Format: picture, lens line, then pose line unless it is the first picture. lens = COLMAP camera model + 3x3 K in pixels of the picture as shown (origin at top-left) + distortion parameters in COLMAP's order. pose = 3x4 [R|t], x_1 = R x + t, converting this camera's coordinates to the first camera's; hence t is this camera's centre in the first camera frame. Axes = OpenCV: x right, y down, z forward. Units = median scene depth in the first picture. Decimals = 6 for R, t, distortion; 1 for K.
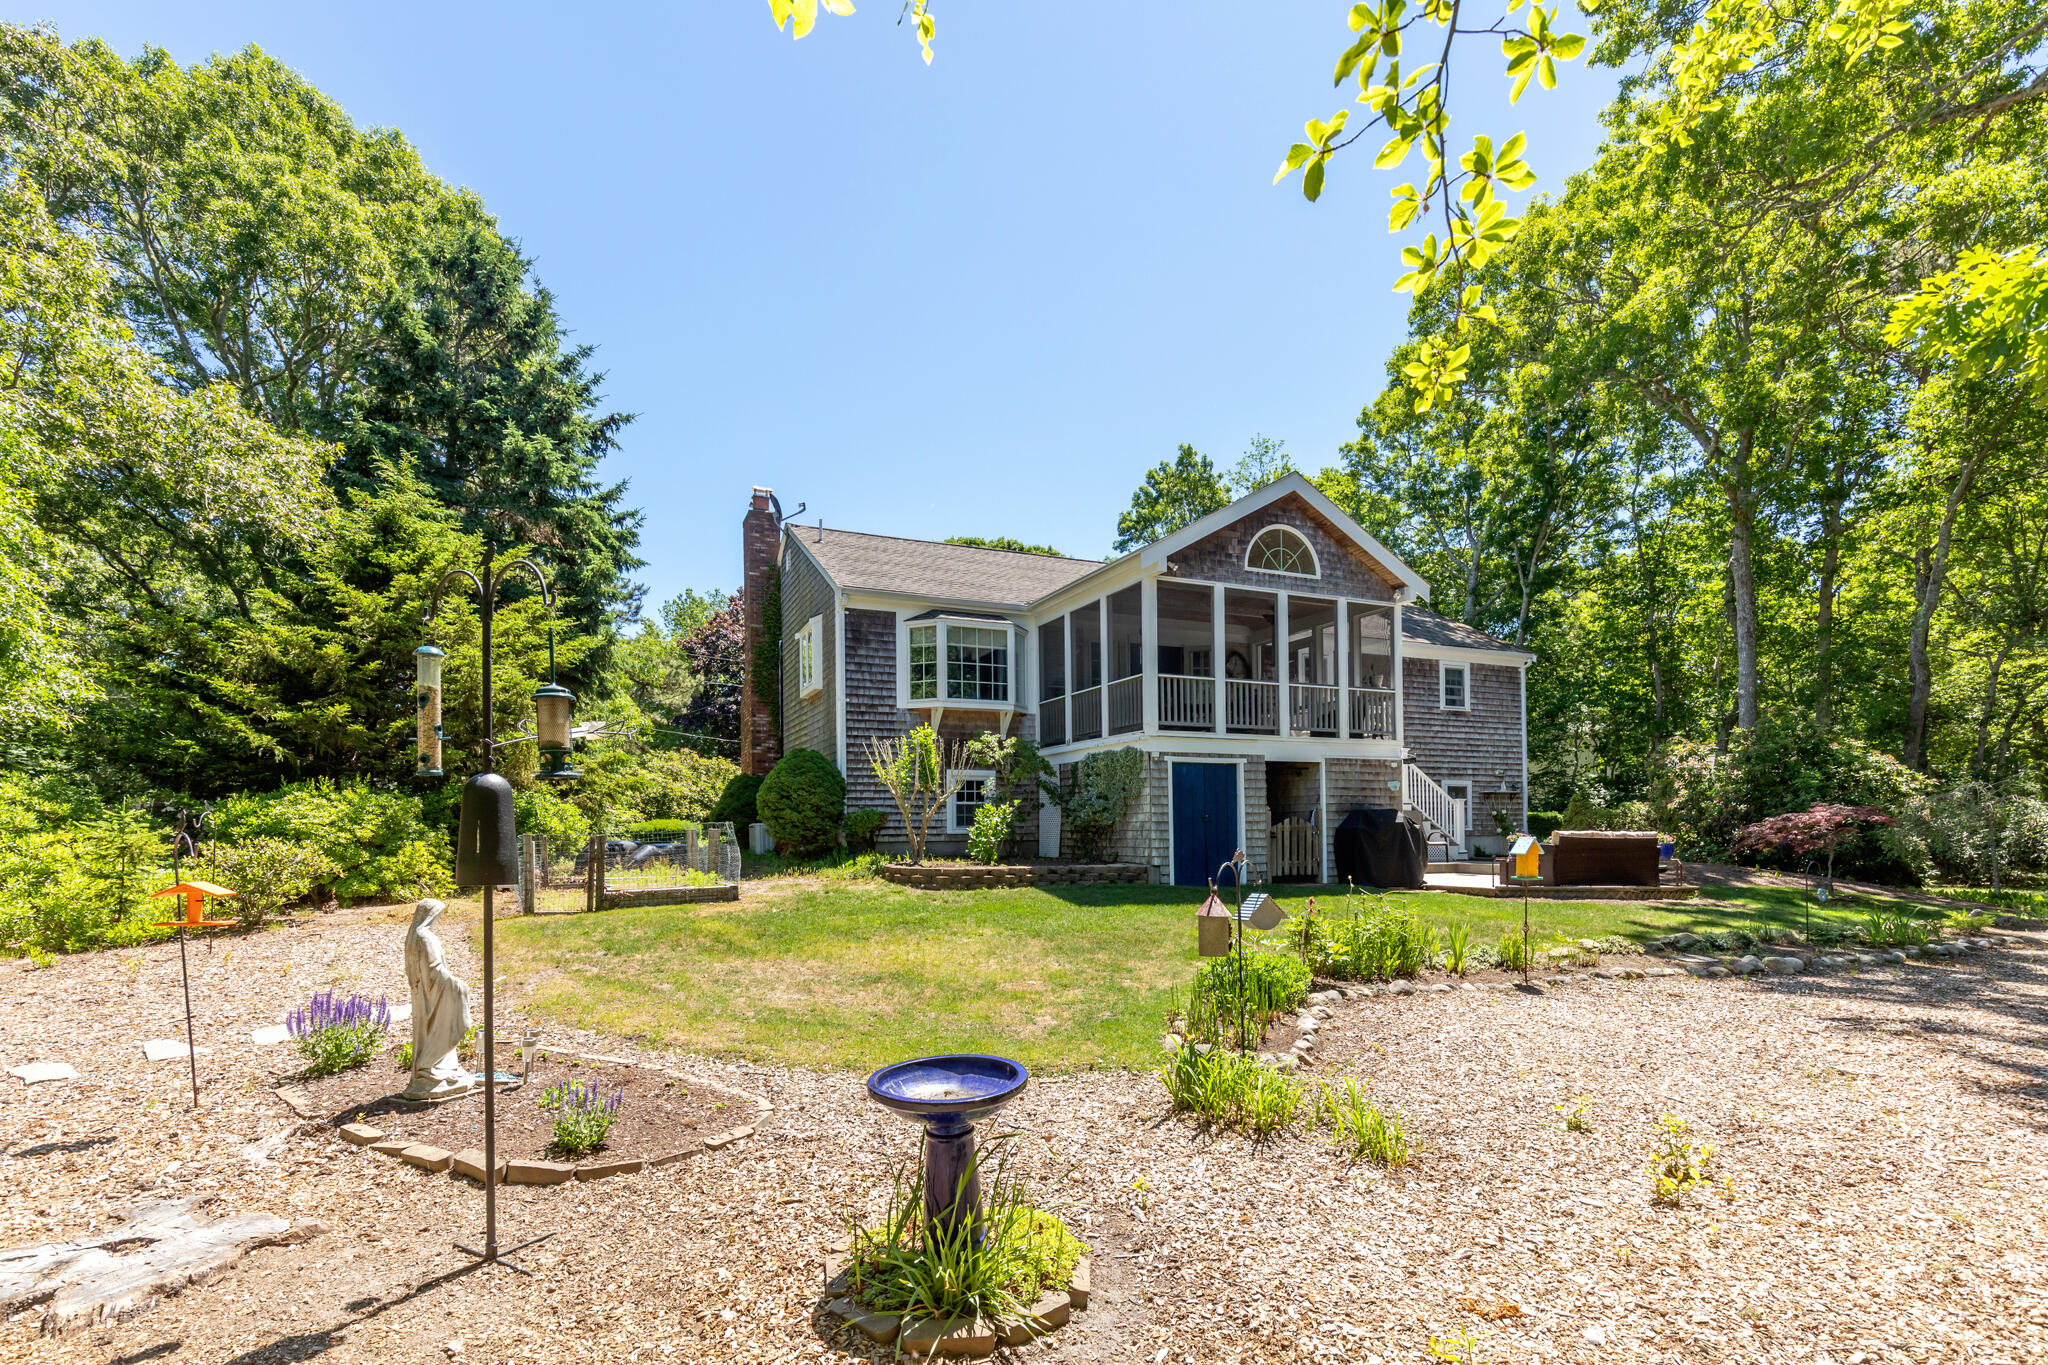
lens RADIAL K [[990.0, 0, 1021.0], [0, 990.0, 856.8], [0, 0, 1]] dist [0.012101, -0.000052]
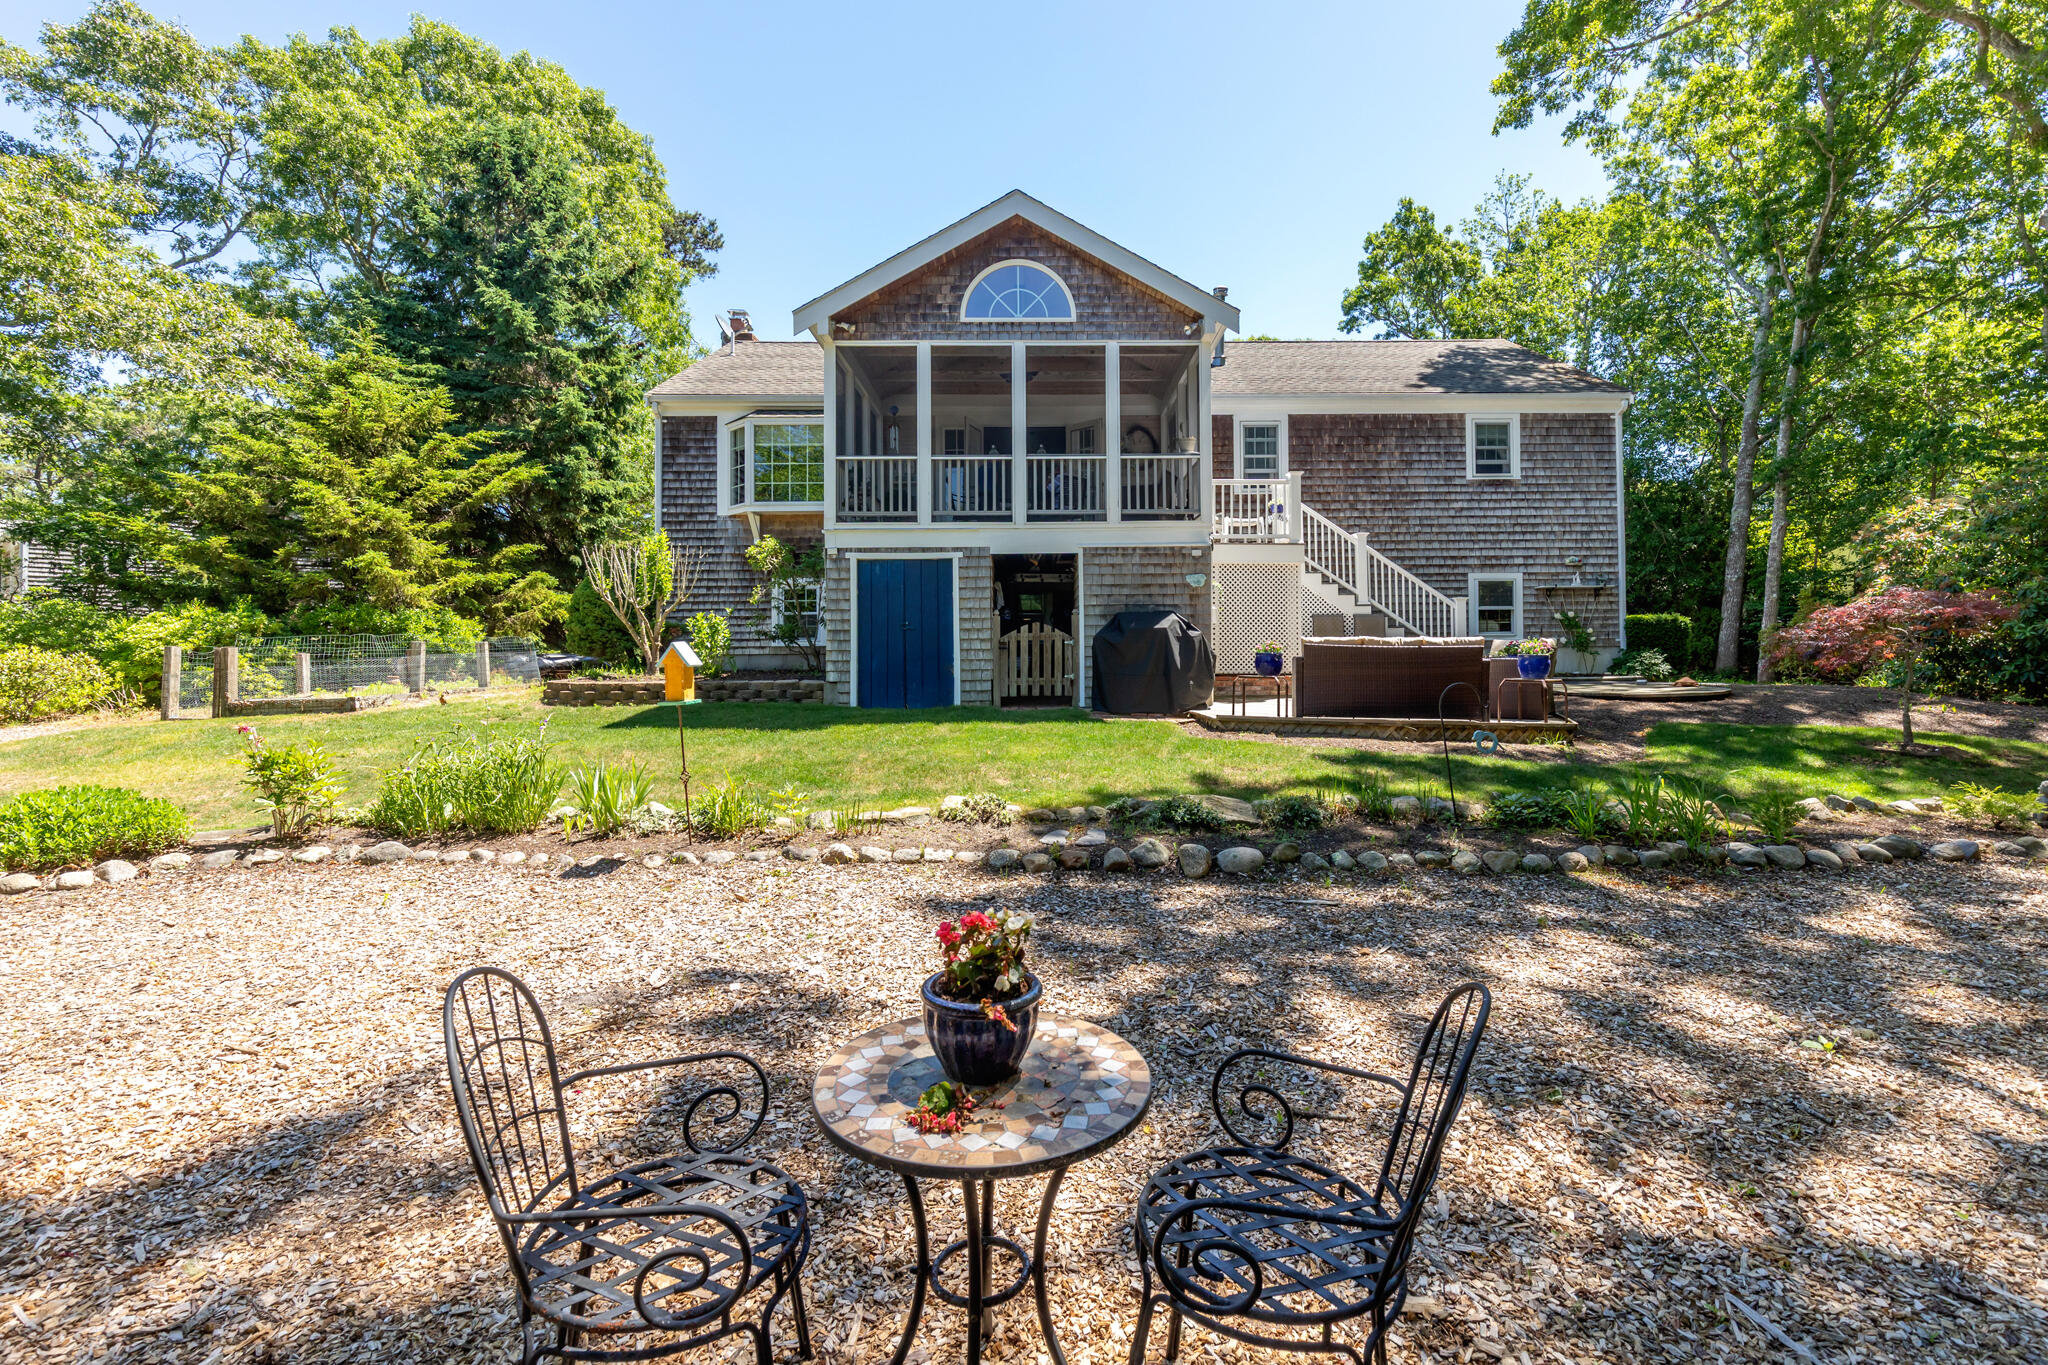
lens RADIAL K [[956.4, 0, 1032.3], [0, 956.4, 676.9], [0, 0, 1]] dist [0.004507, -0.000130]
pose [[0.918639, 0.009883, -0.394974, 0.576497], [-0.007920, 0.999947, 0.006601, -0.001764], [0.395019, -0.002935, 0.918668, 0.288729]]
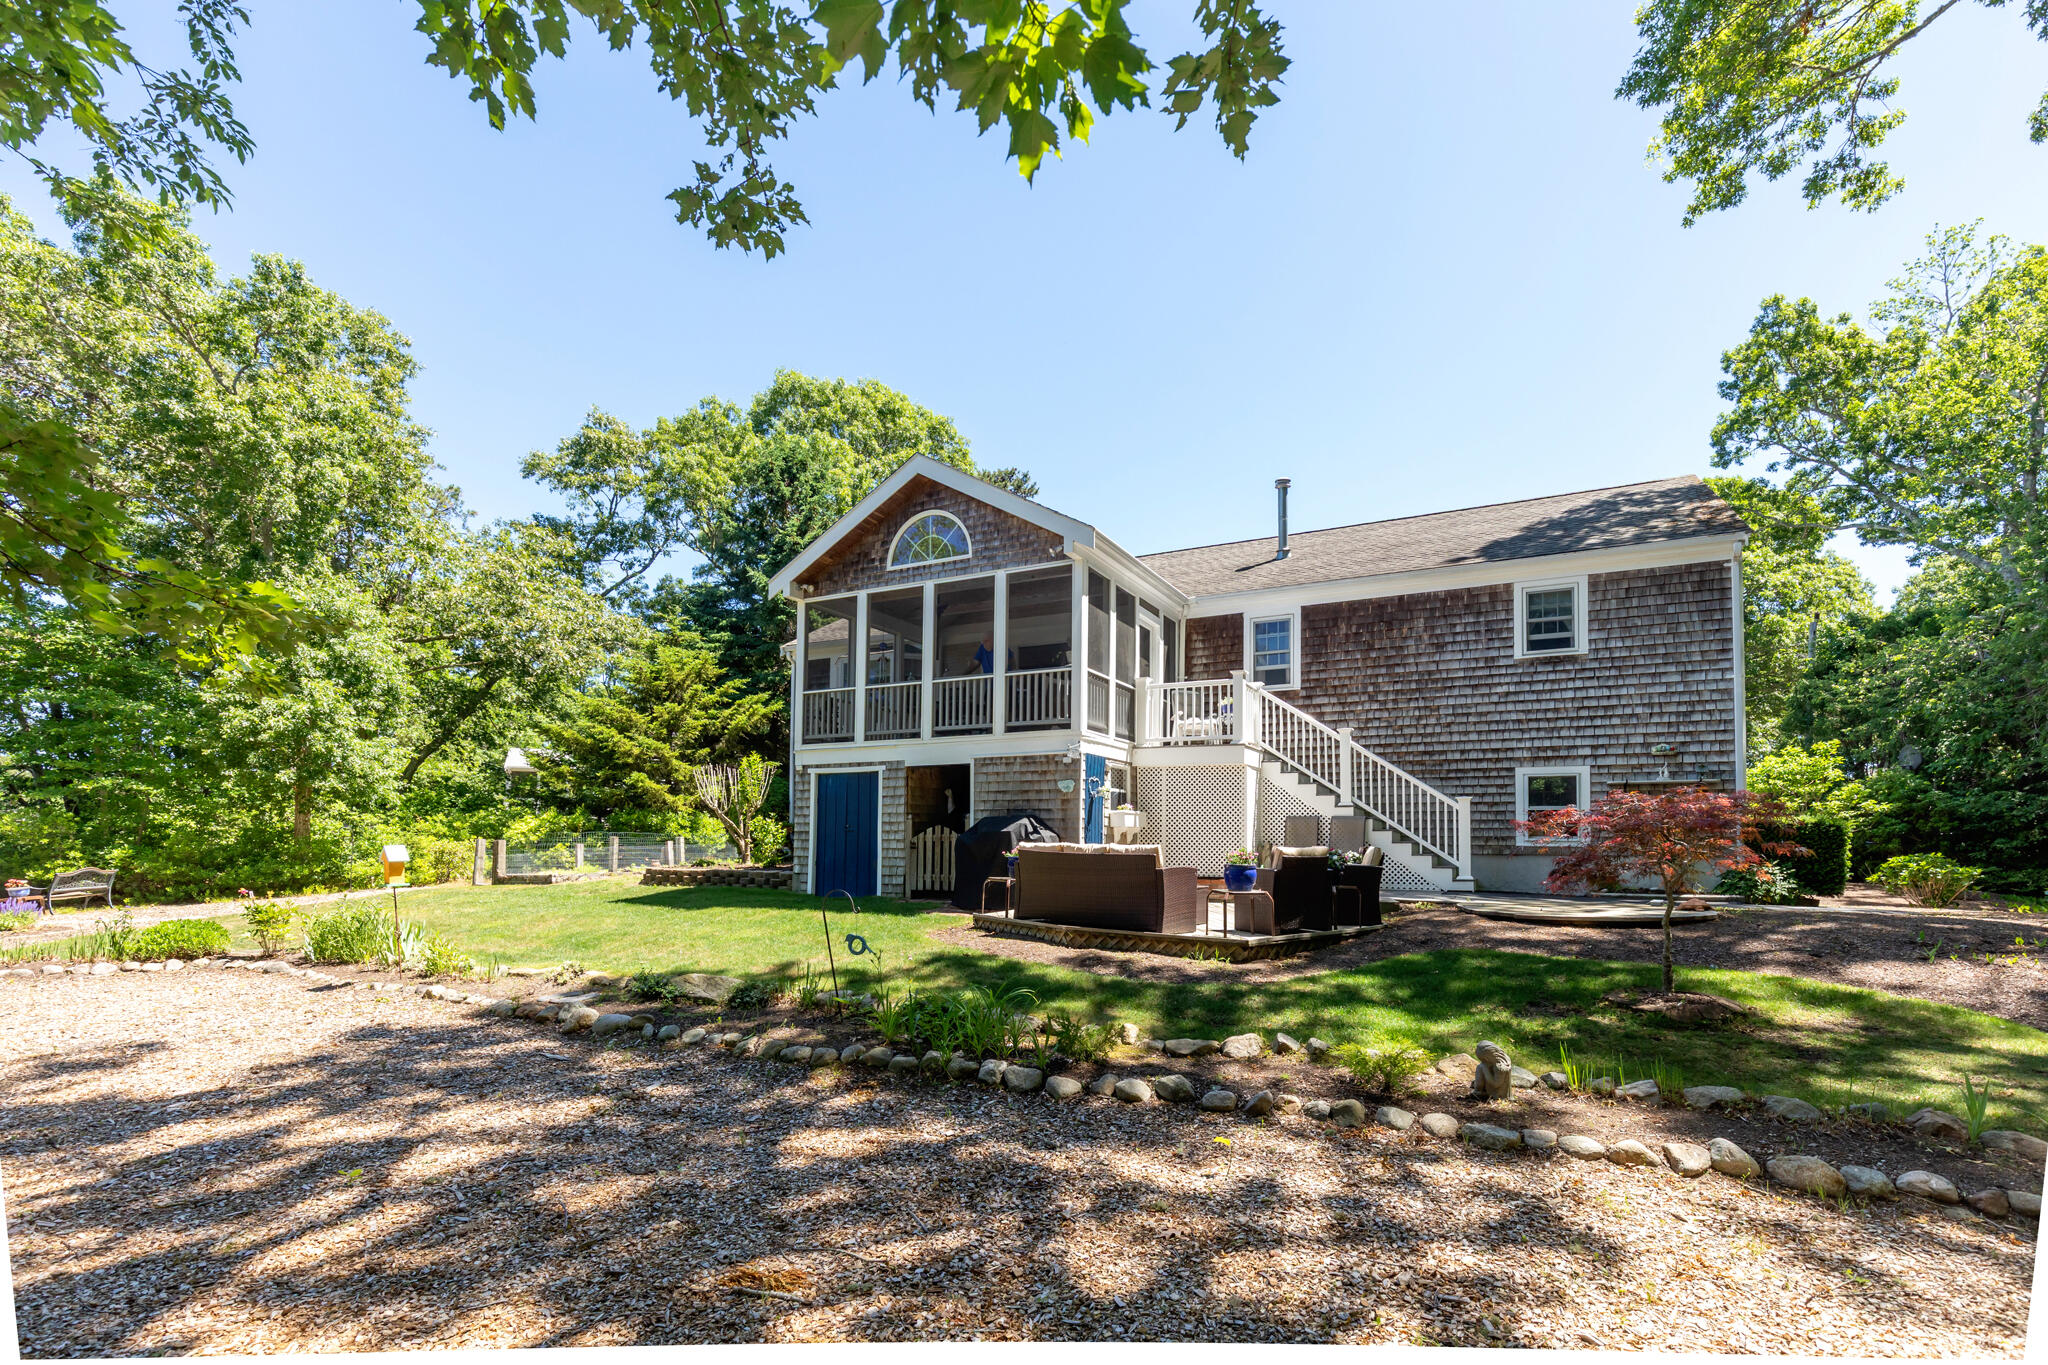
lens RADIAL K [[916.0, 0, 1017.4], [0, 916.0, 842.9], [0, 0, 1]] dist [-0.000410, 0.009408]
pose [[0.624512, 0.009730, -0.780955, 0.971777], [-0.029249, 0.999512, -0.010937, -0.017672], [0.780467, 0.029672, 0.624492, 0.532613]]
